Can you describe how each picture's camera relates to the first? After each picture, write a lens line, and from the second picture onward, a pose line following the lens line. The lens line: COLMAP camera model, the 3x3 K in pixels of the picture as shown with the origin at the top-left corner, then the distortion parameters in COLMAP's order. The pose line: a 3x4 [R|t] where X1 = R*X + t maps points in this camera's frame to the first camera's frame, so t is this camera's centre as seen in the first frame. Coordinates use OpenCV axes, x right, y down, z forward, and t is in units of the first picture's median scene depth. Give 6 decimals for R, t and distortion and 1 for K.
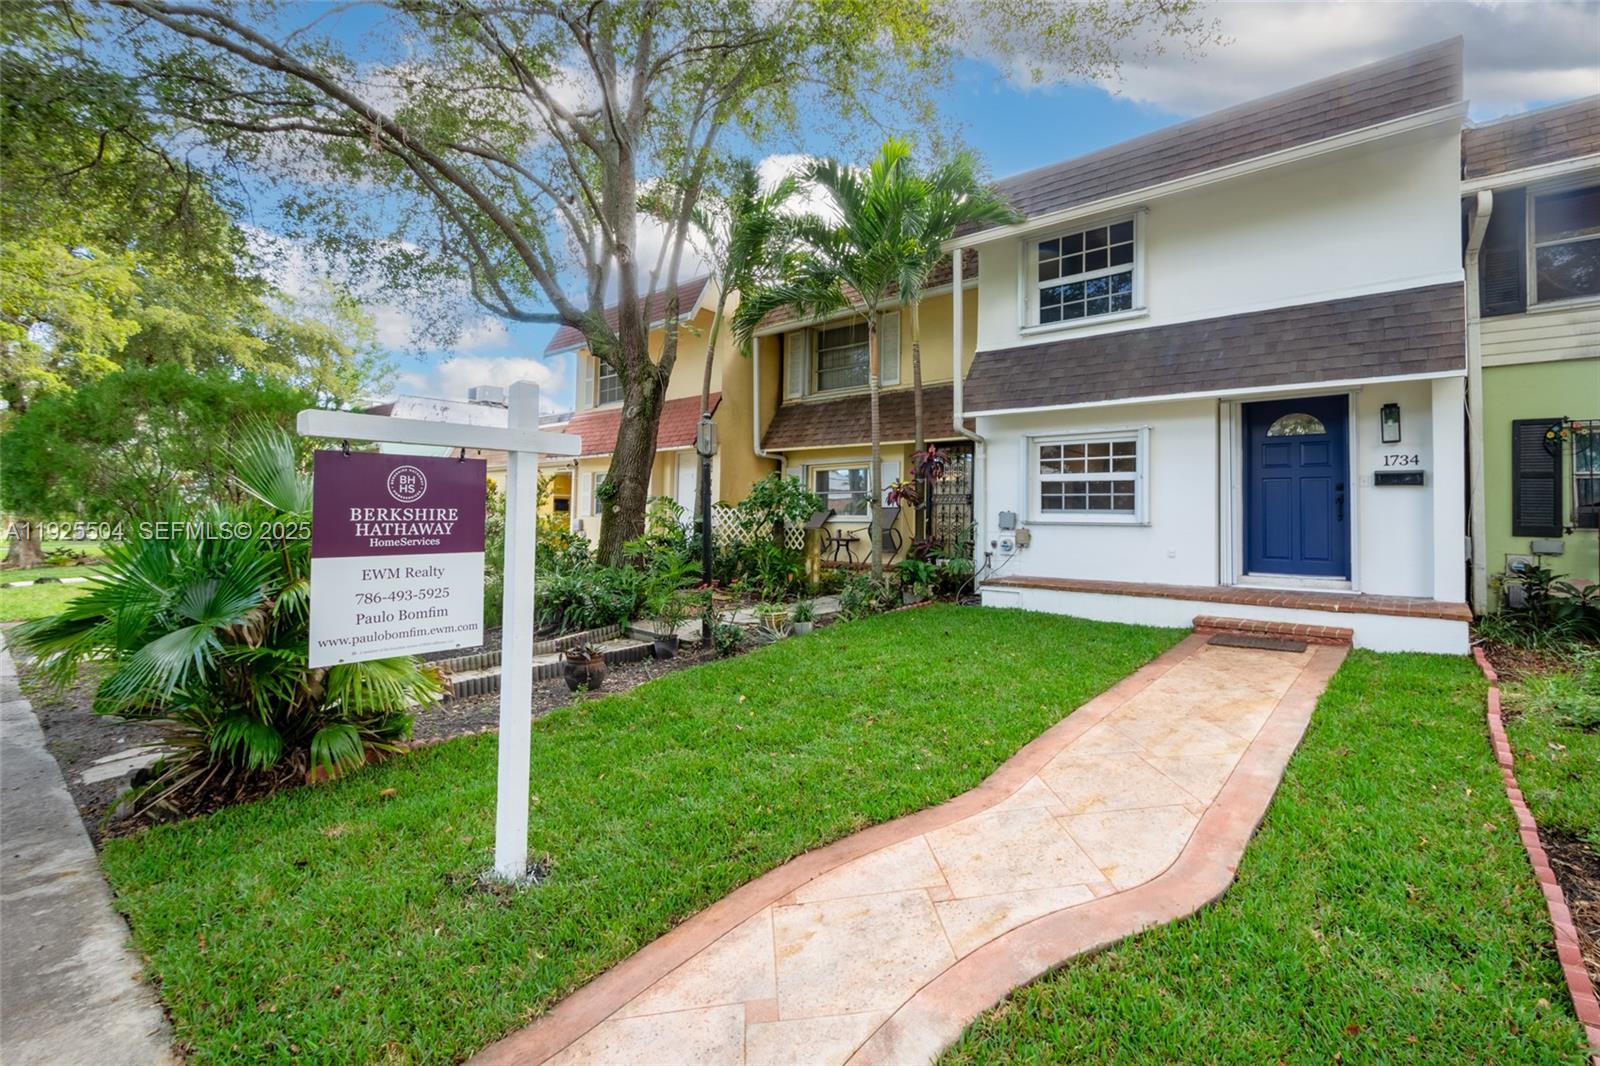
lens RADIAL K [[725.1, 0, 796.2], [0, 725.1, 483.6], [0, 0, 1]] dist [-0.000325, -0.000210]
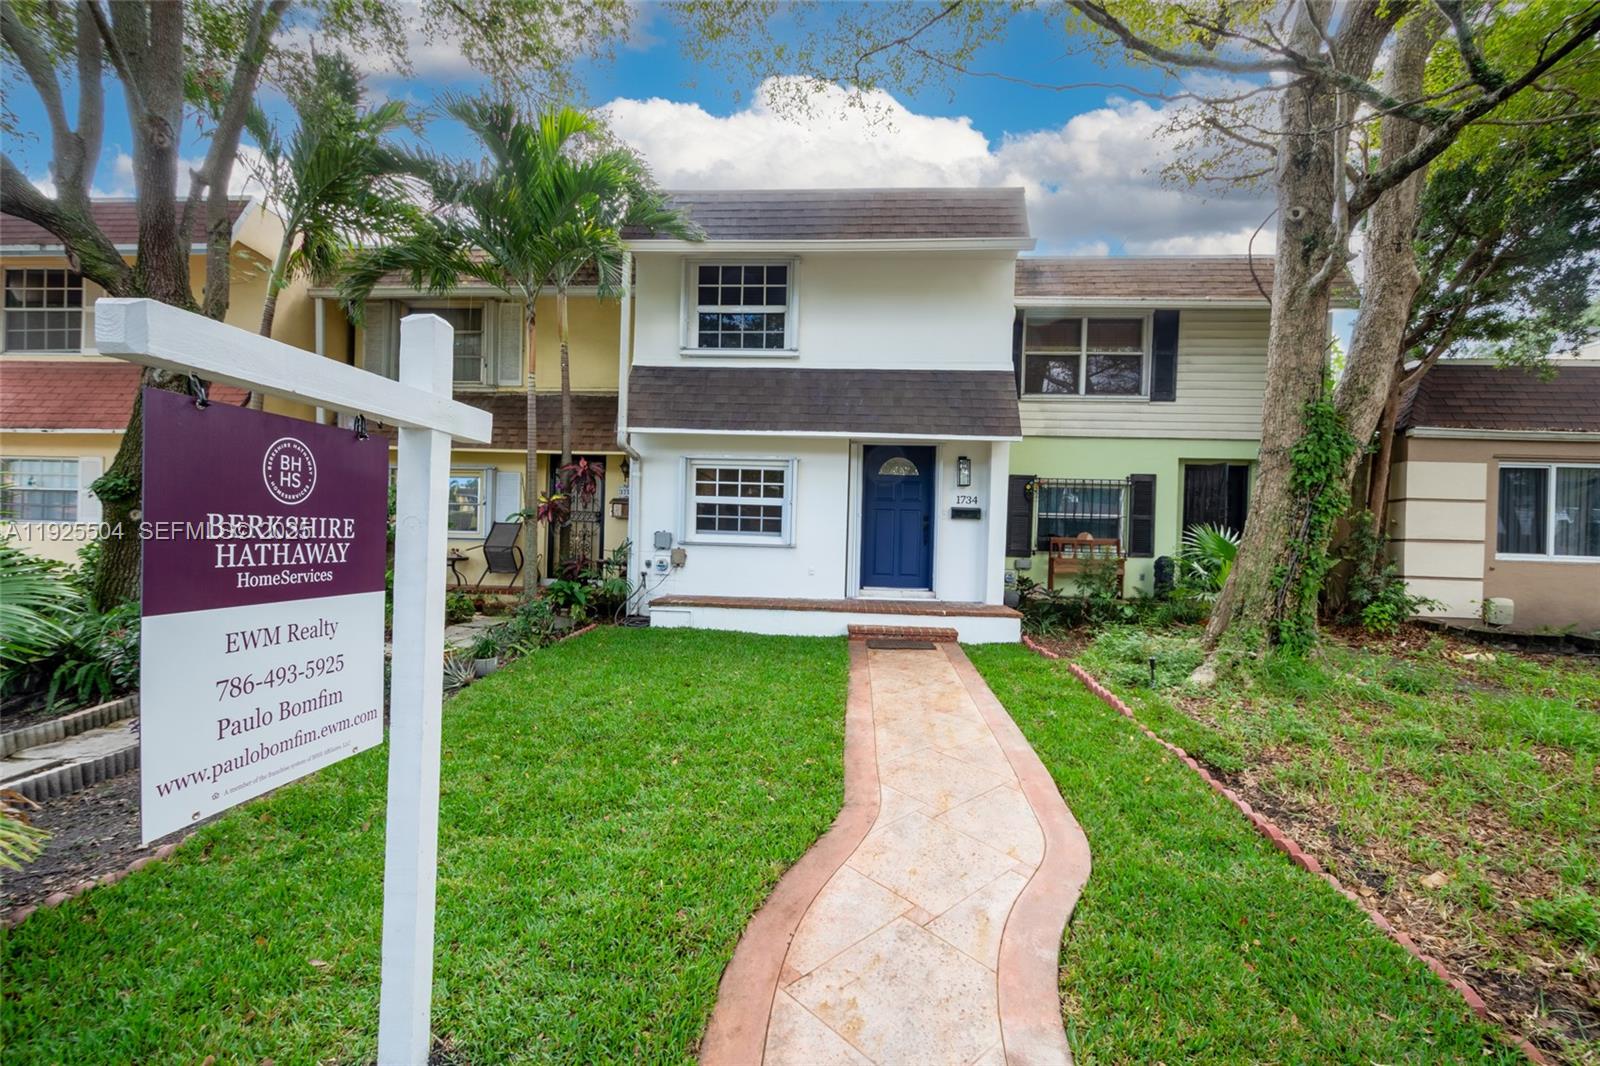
lens RADIAL K [[719.8, 0, 801.7], [0, 719.8, 544.0], [0, 0, 1]] dist [0.002762, -0.000268]
pose [[0.803457, 0.011402, 0.595254, -0.176408], [-0.046590, 0.997955, 0.043770, 0.004306], [-0.593537, -0.062901, 0.802345, 0.107765]]
